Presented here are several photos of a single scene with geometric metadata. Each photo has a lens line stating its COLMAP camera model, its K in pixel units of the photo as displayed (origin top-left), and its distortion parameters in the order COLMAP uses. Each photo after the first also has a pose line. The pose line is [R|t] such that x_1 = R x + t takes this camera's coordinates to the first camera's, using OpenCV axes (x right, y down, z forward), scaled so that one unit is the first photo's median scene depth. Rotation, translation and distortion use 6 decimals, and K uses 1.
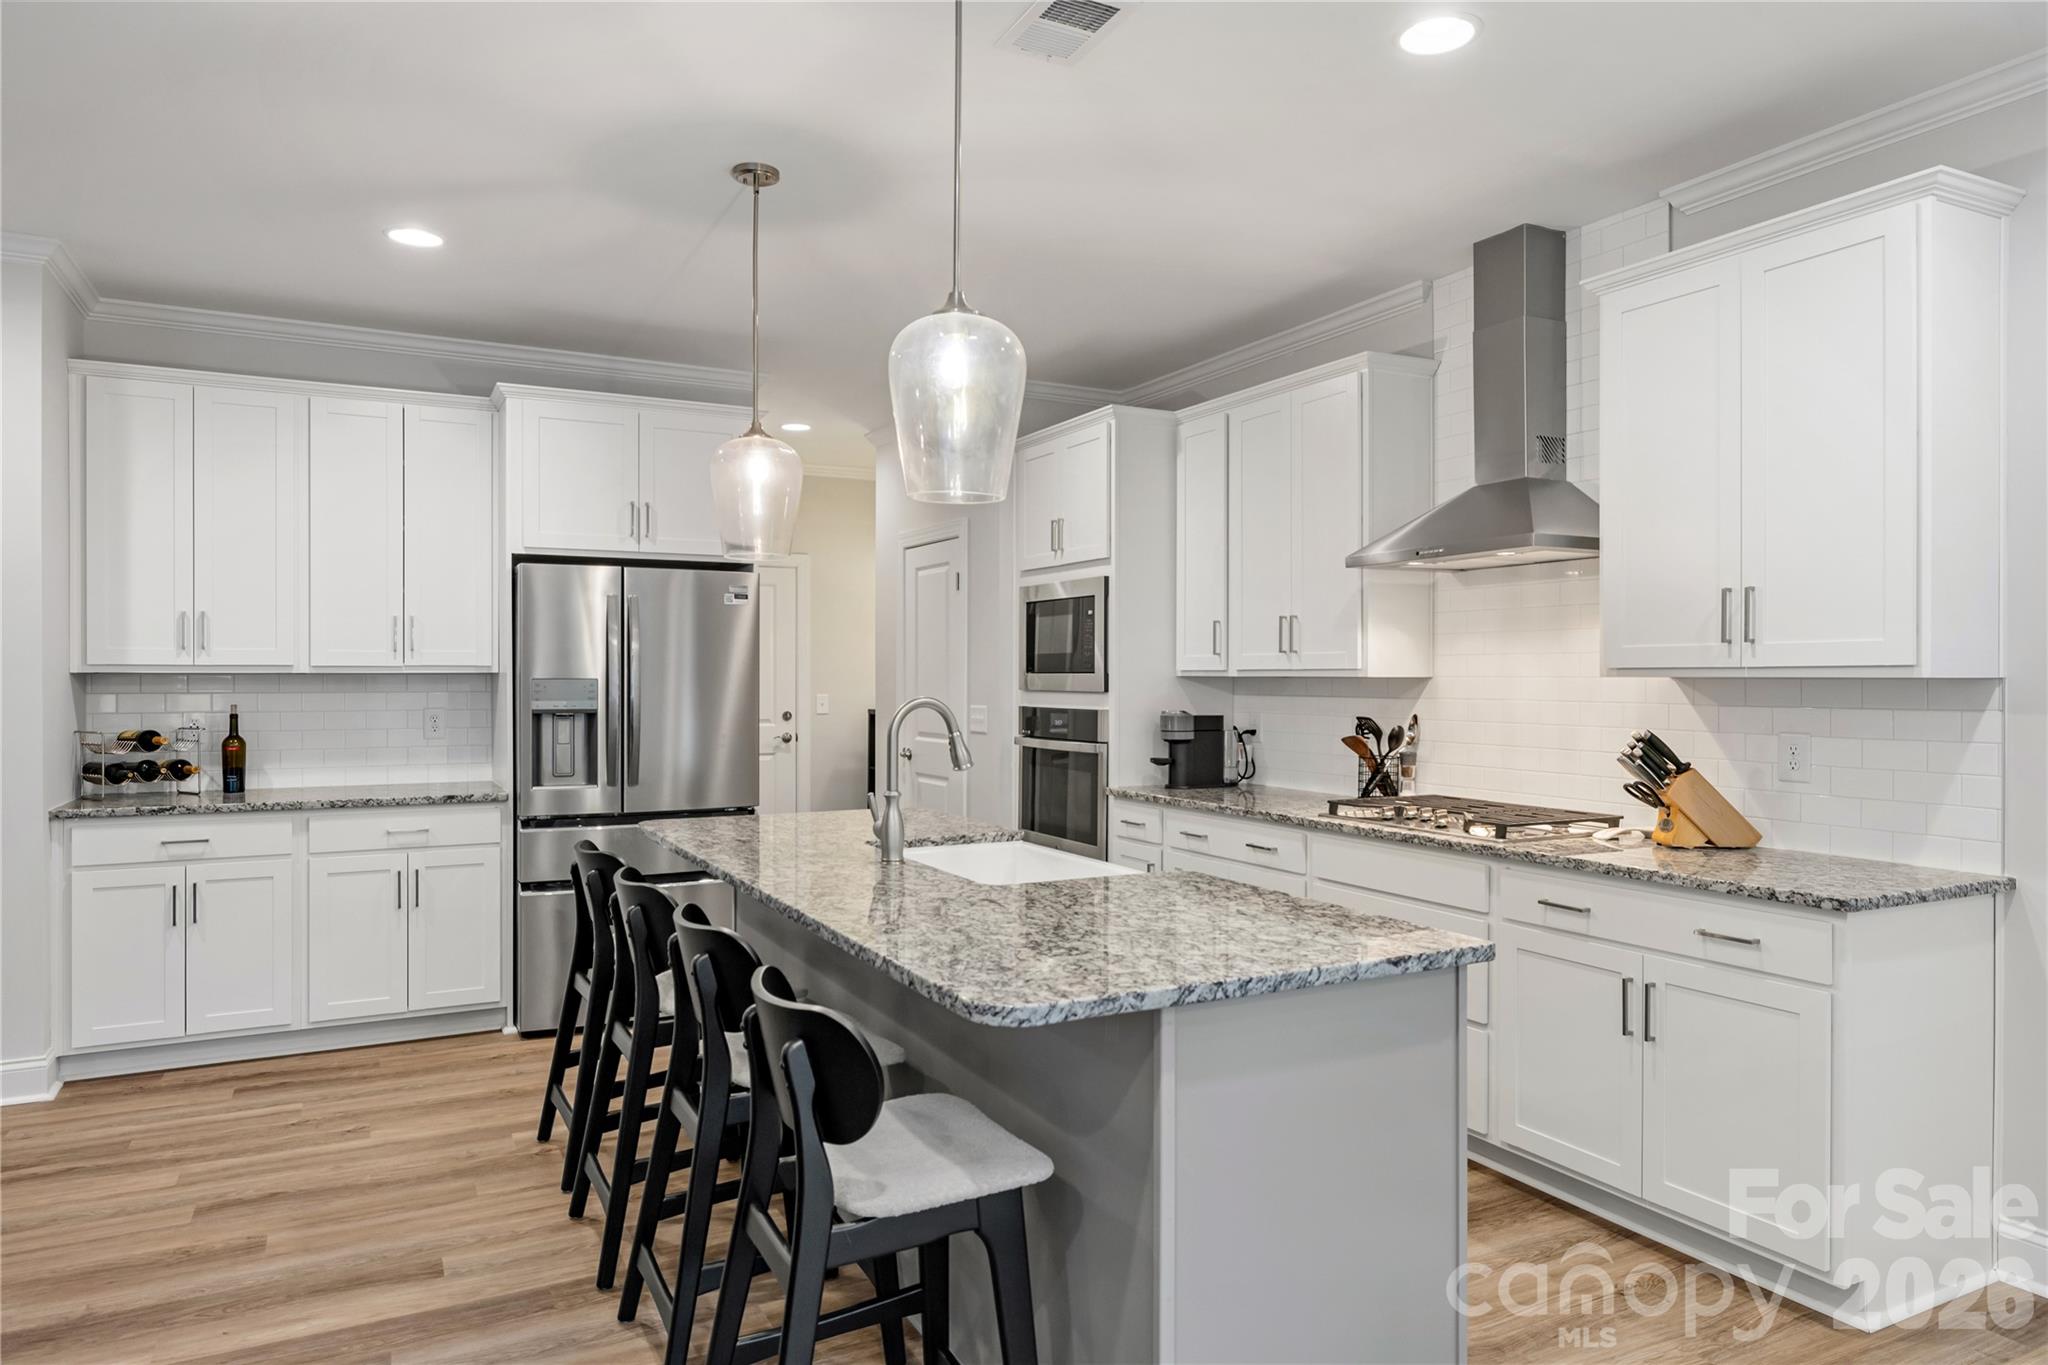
lens RADIAL K [[1285.5, 0, 1029.3], [0, 1285.5, 683.1], [0, 0, 1]] dist [0.009793, 0.001890]
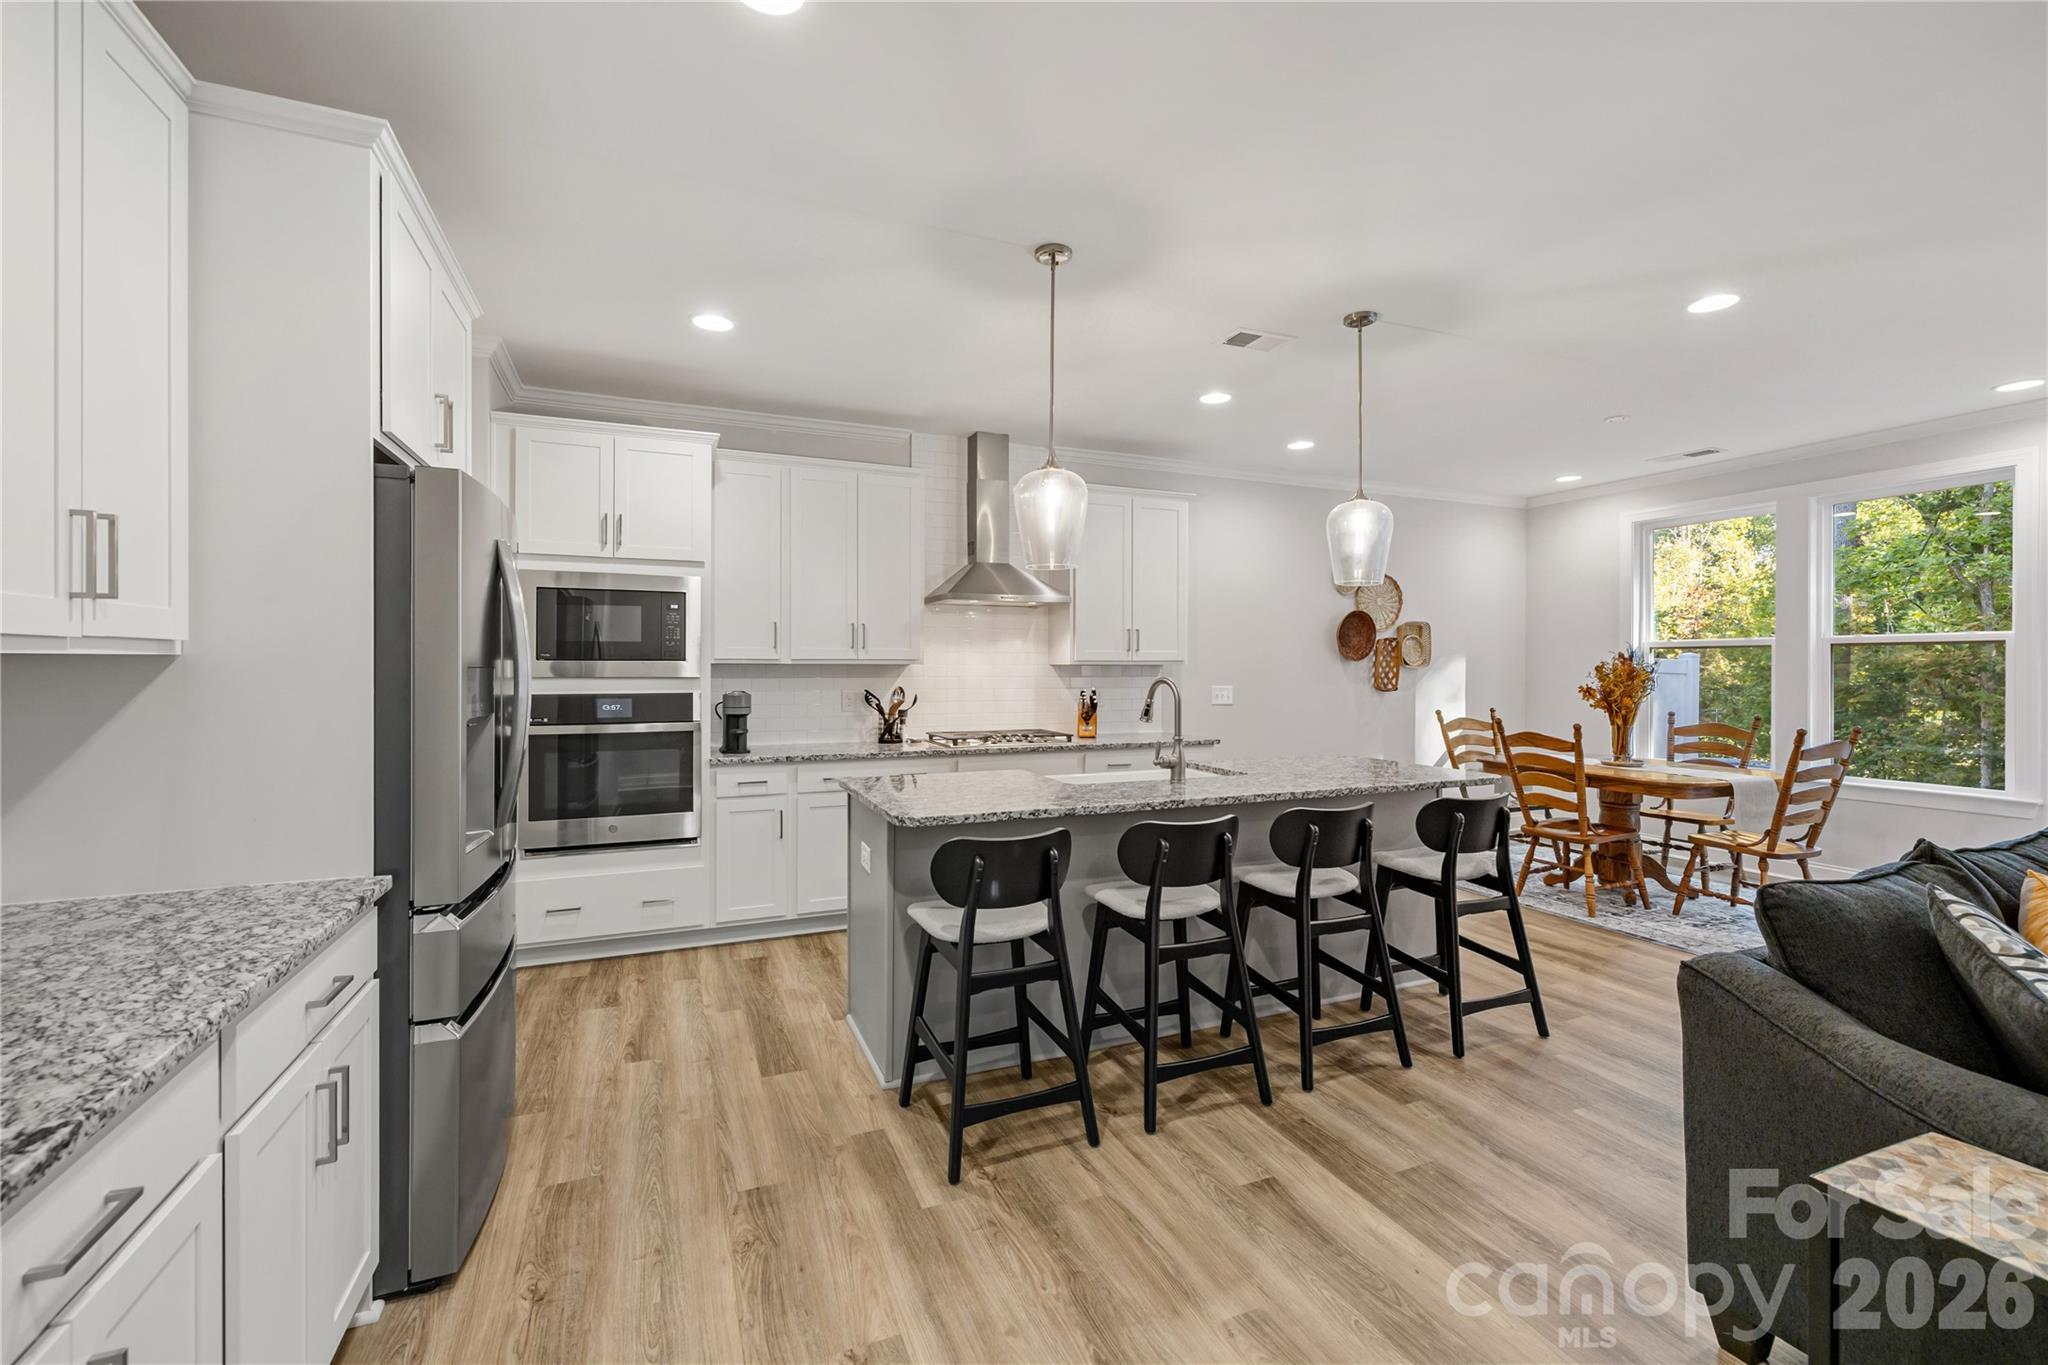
lens RADIAL K [[861.7, 0, 1025.4], [0, 861.7, 667.5], [0, 0, 1]] dist [0.003319, 0.000129]
pose [[0.075454, -0.005084, 0.997136, -0.785329], [0.001936, 0.999986, 0.004952, -0.006065], [-0.997147, 0.001557, 0.075463, 0.729763]]
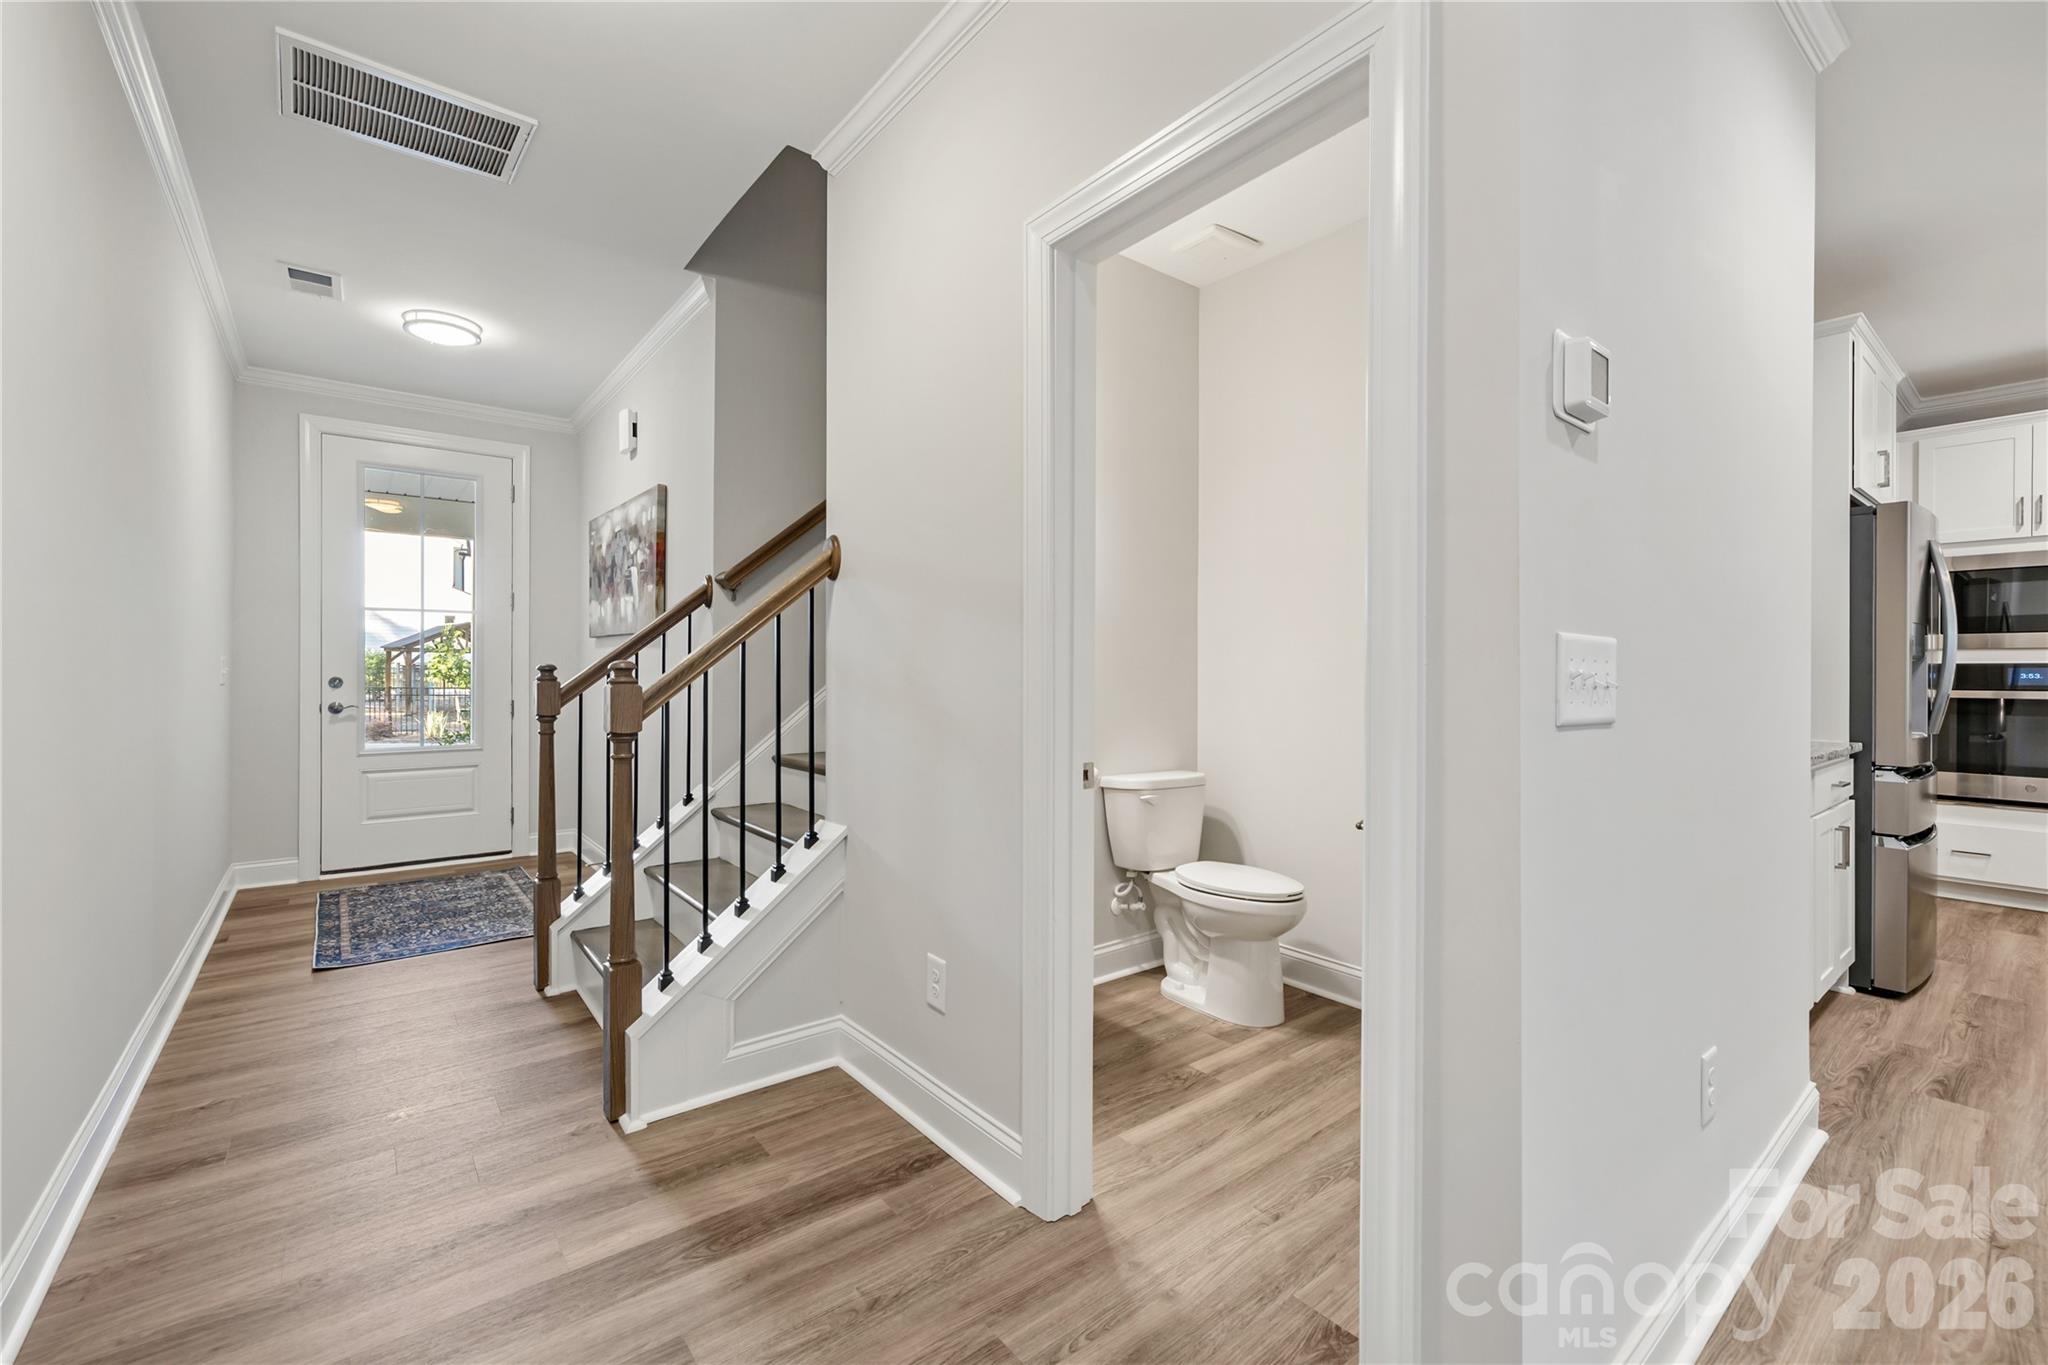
lens RADIAL K [[861.7, 0, 1011.3], [0, 861.7, 675.2], [0, 0, 1]] dist [0.003319, 0.000129]
pose [[0.980130, -0.001780, 0.198349, -1.202459], [0.001339, 0.999996, 0.002359, 0.032600], [-0.198352, -0.002046, 0.980129, 0.514787]]
